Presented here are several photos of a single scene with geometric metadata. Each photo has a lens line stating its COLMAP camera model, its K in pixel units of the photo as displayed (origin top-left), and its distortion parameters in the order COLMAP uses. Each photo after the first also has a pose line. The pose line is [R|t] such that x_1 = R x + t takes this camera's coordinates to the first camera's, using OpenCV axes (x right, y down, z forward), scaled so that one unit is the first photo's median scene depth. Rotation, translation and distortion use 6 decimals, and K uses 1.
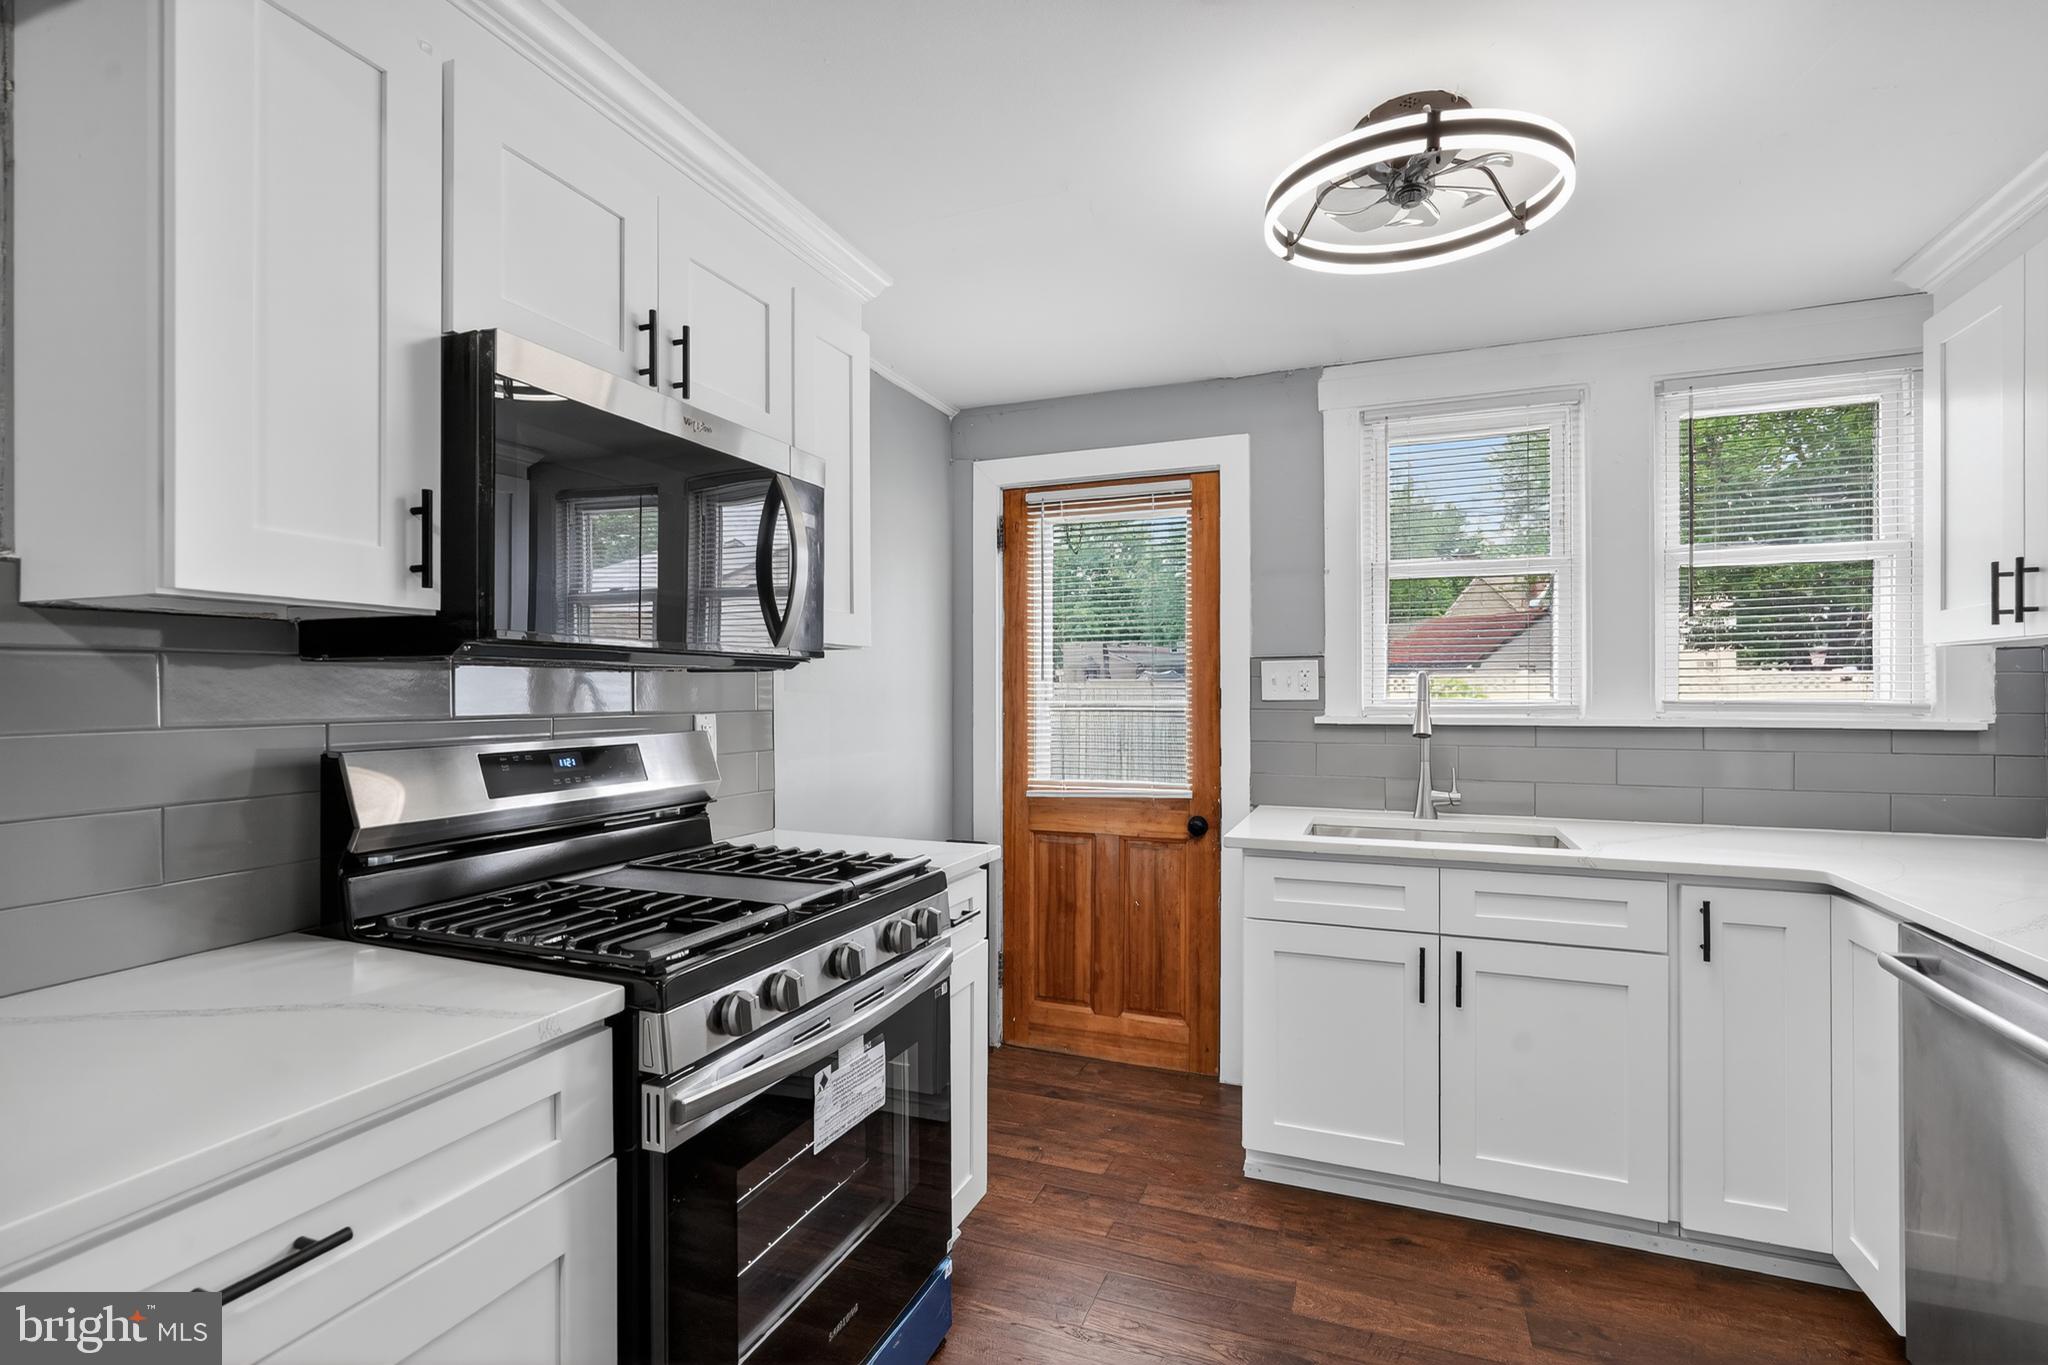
lens RADIAL K [[932.7, 0, 1028.0], [0, 932.7, 690.4], [0, 0, 1]] dist [-0.003091, 0.000948]
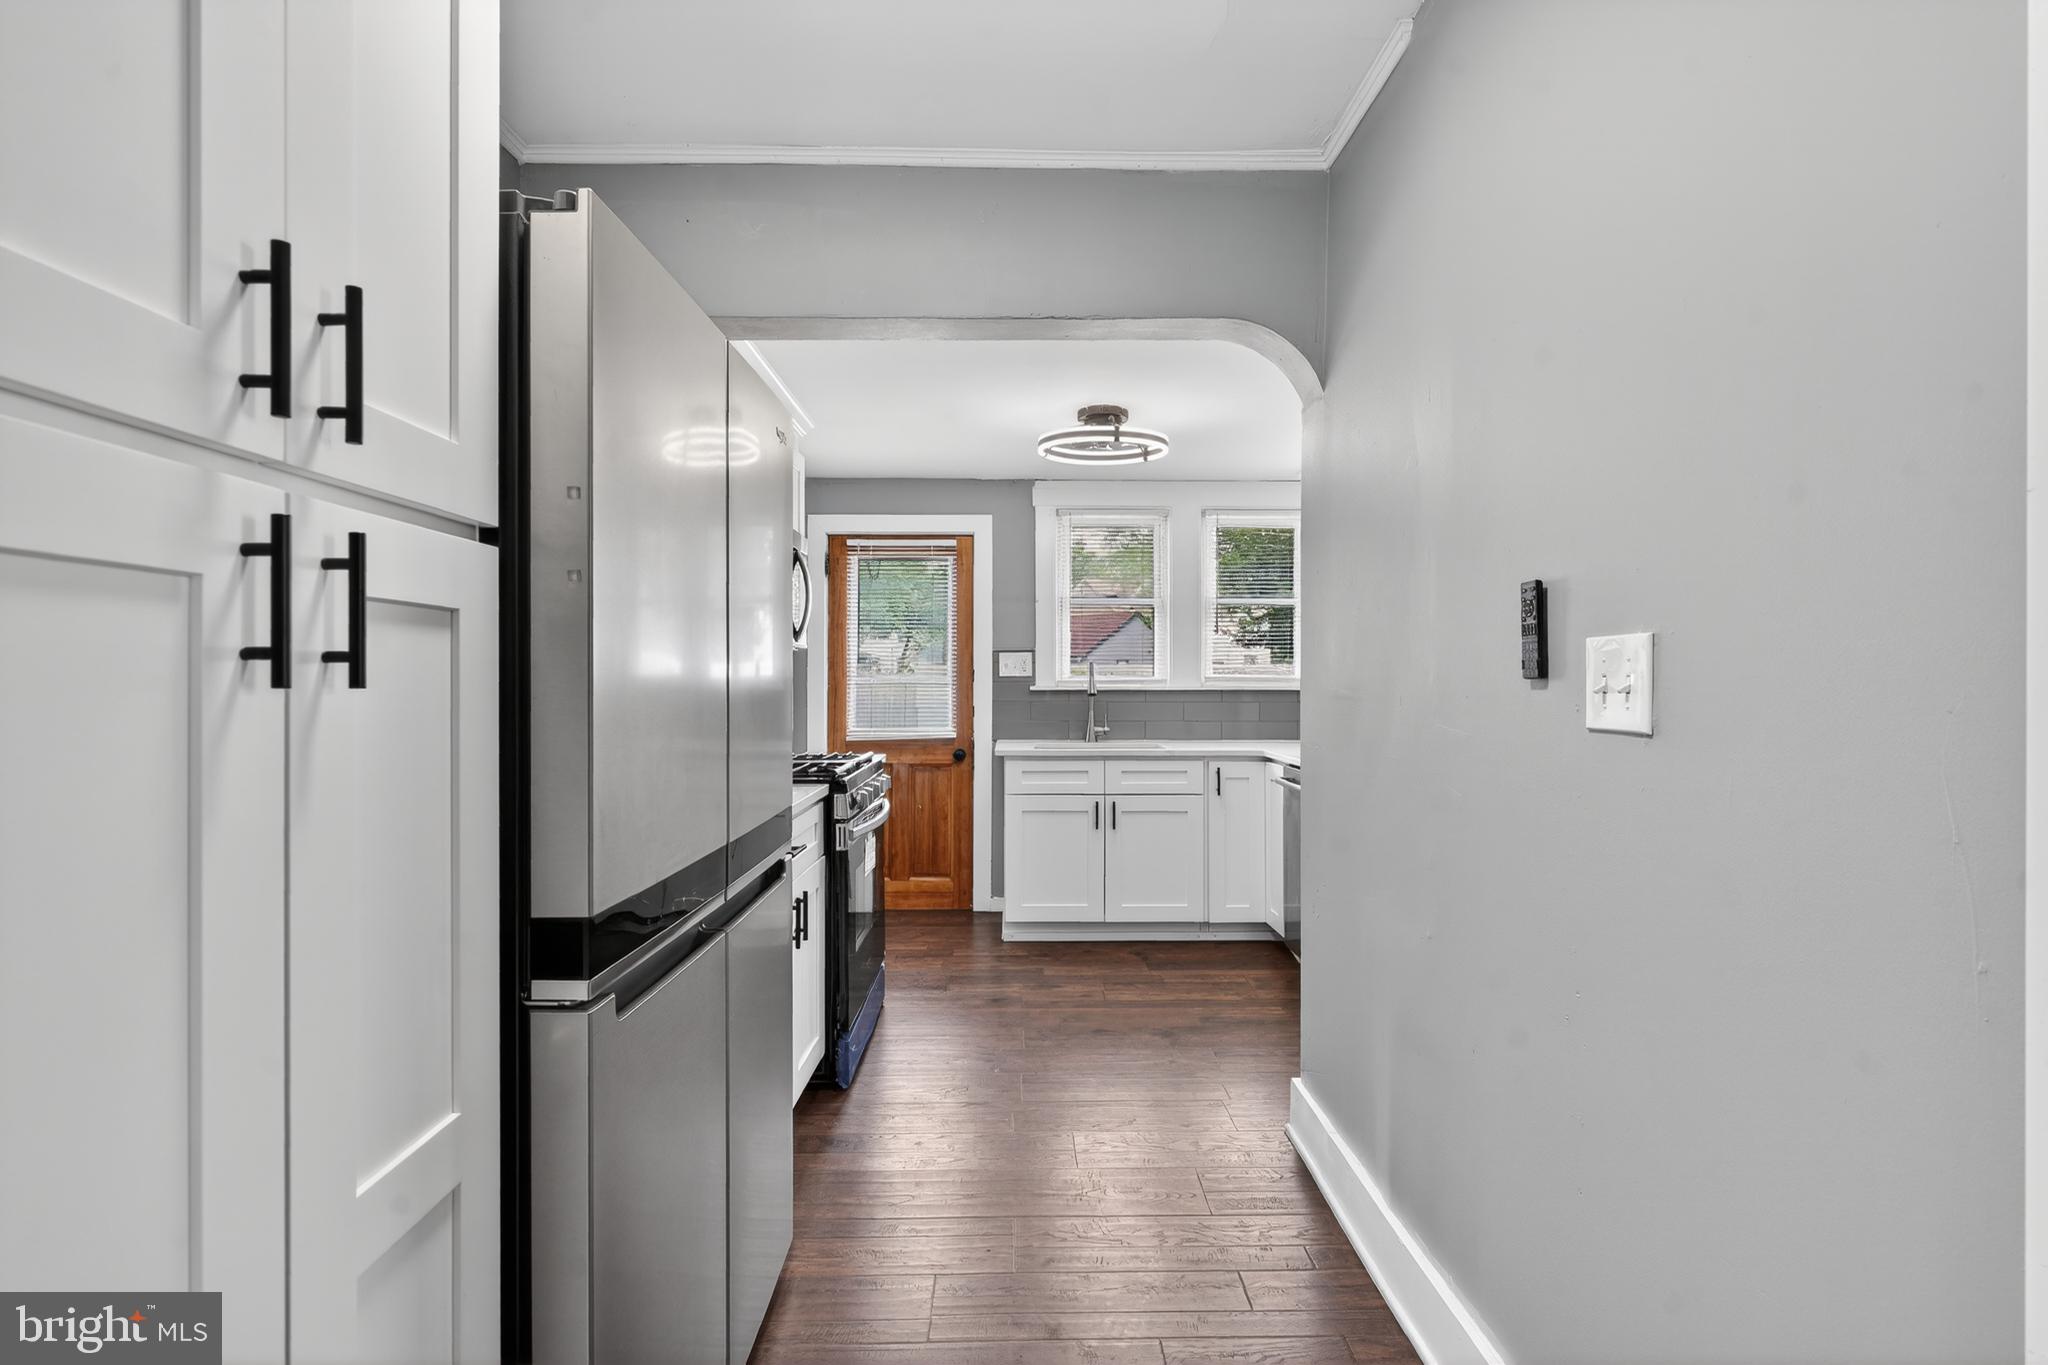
lens RADIAL K [[932.7, 0, 1019.0], [0, 932.7, 679.6], [0, 0, 1]] dist [-0.003091, 0.000948]
pose [[0.927114, 0.002945, 0.374769, -0.350155], [-0.002634, 0.999996, -0.001343, 0.018634], [-0.374771, 0.000258, 0.927117, -0.568995]]
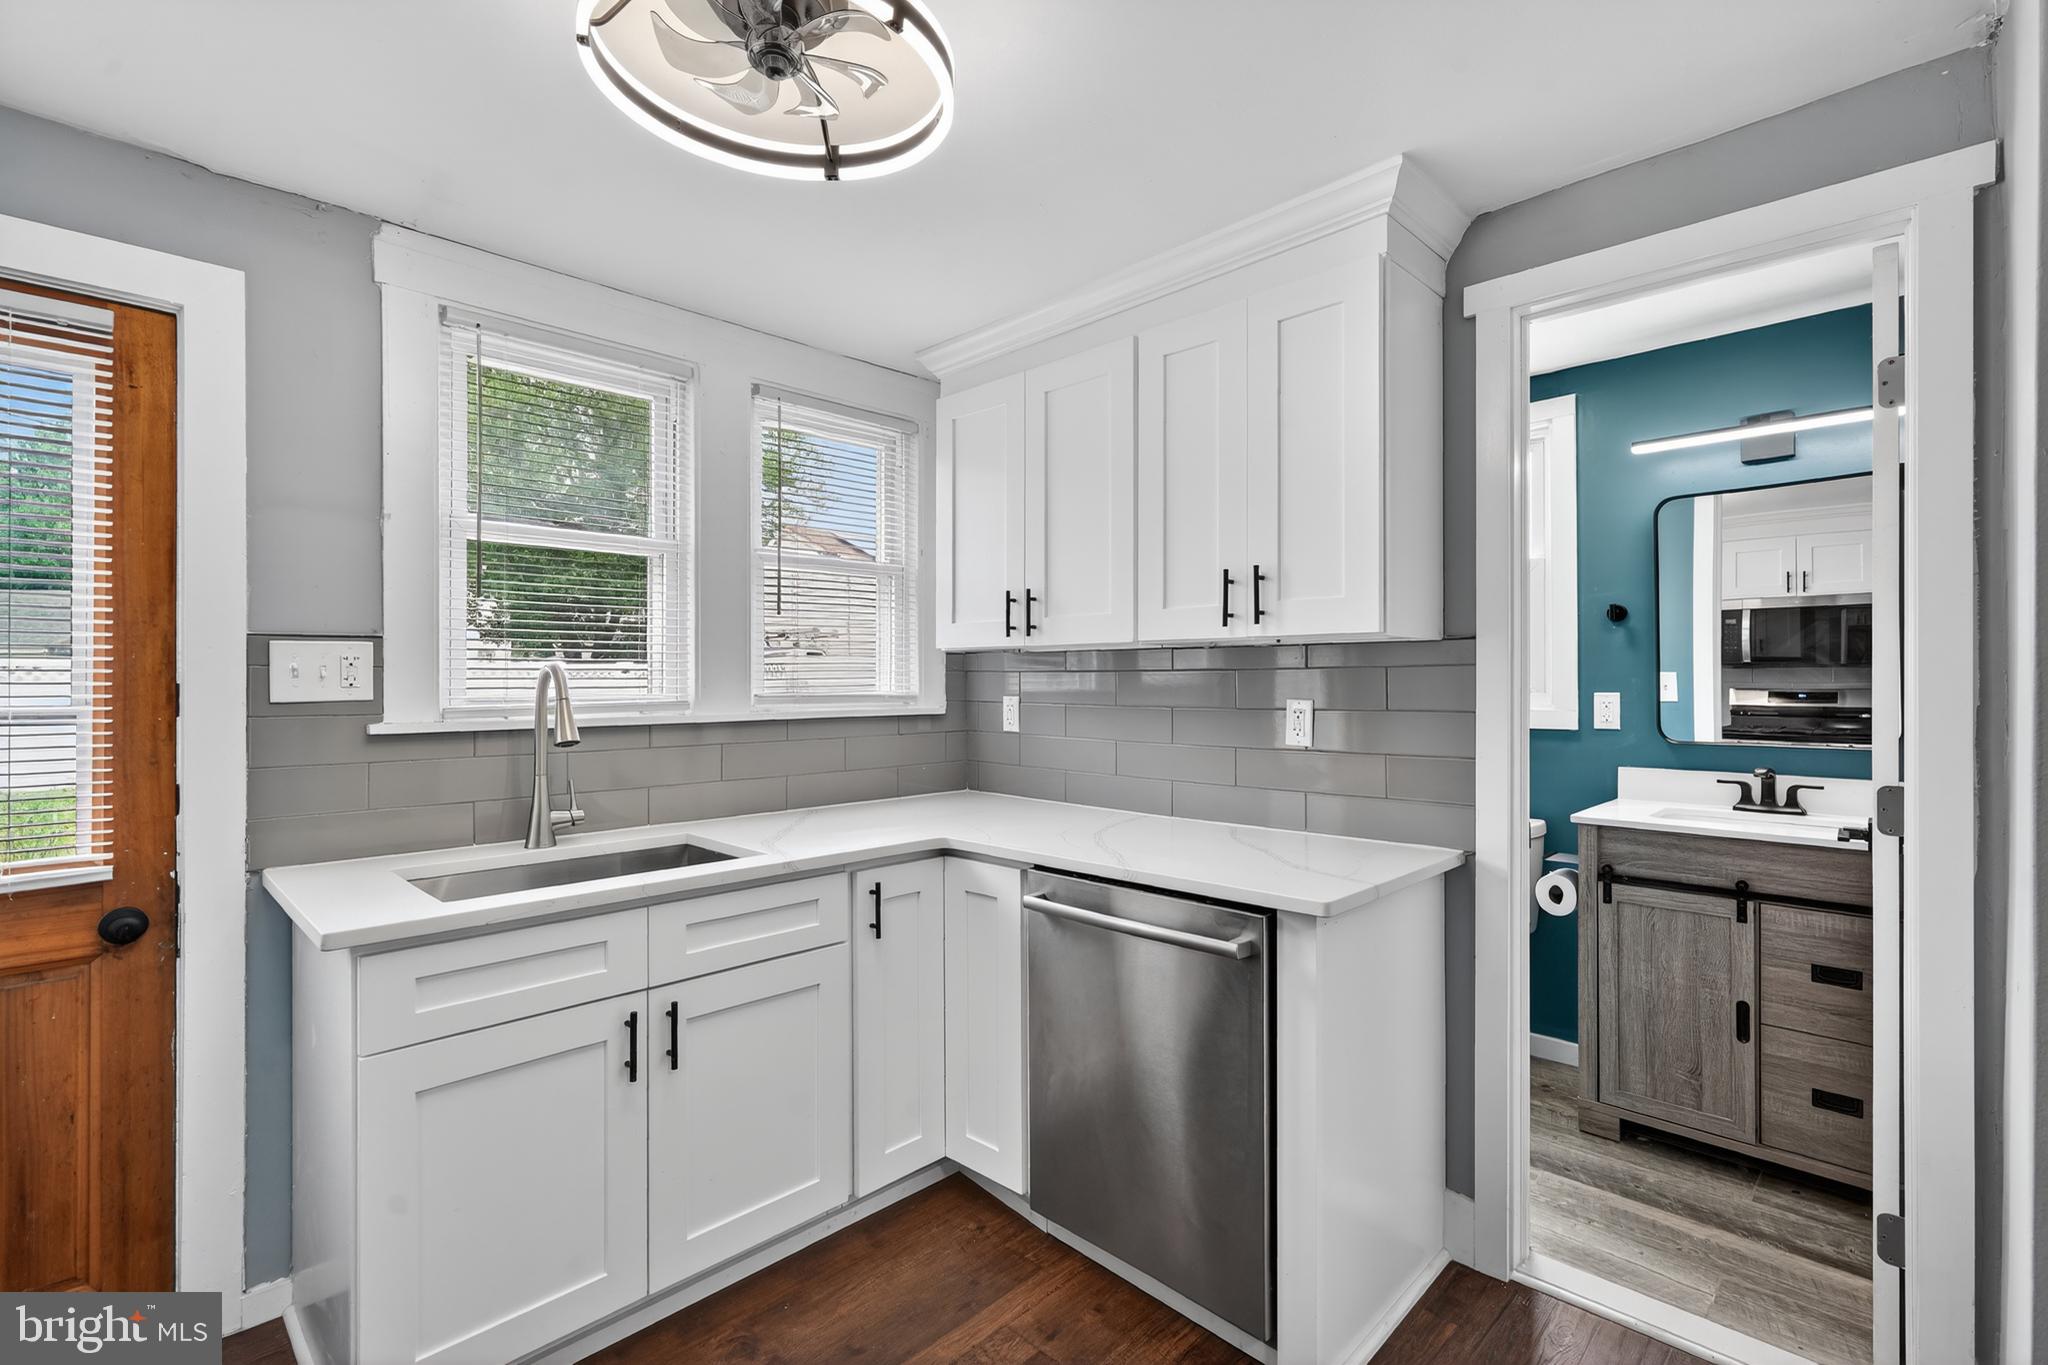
lens RADIAL K [[932.7, 0, 1021.8], [0, 932.7, 676.7], [0, 0, 1]] dist [-0.003091, 0.000948]
pose [[0.388295, 0.002909, 0.921531, -0.137632], [-0.000699, 0.999996, -0.002862, -0.005603], [-0.921535, 0.000468, 0.388295, 0.296577]]
